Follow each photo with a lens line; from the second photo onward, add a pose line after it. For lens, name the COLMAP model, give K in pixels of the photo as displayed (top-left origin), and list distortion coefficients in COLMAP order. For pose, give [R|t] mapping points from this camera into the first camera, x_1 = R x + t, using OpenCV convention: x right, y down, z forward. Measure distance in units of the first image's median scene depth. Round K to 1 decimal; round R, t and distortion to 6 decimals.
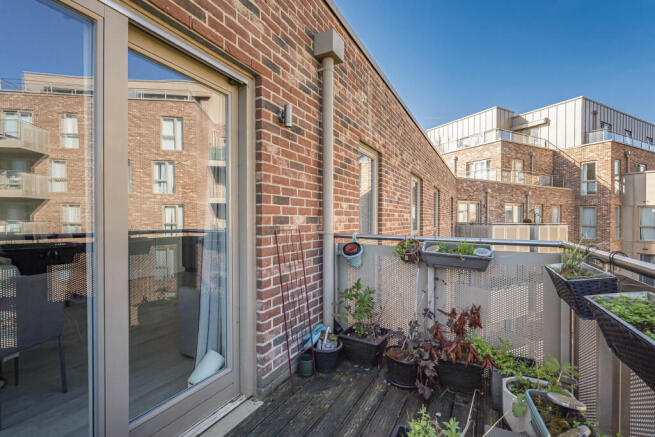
lens RADIAL K [[296.8, 0, 327.5], [0, 296.8, 218.5], [0, 0, 1]] dist [0.000806, -0.000203]
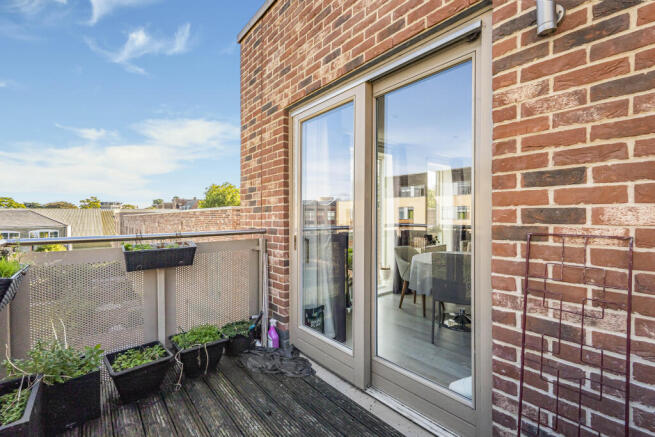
lens RADIAL K [[296.8, 0, 327.5], [0, 296.8, 218.5], [0, 0, 1]] dist [0.000806, -0.000203]
pose [[-0.384576, -0.001084, -0.923093, 0.491754], [-0.006093, 0.999981, 0.001364, 0.012818], [0.923073, 0.006149, -0.384575, 0.864549]]
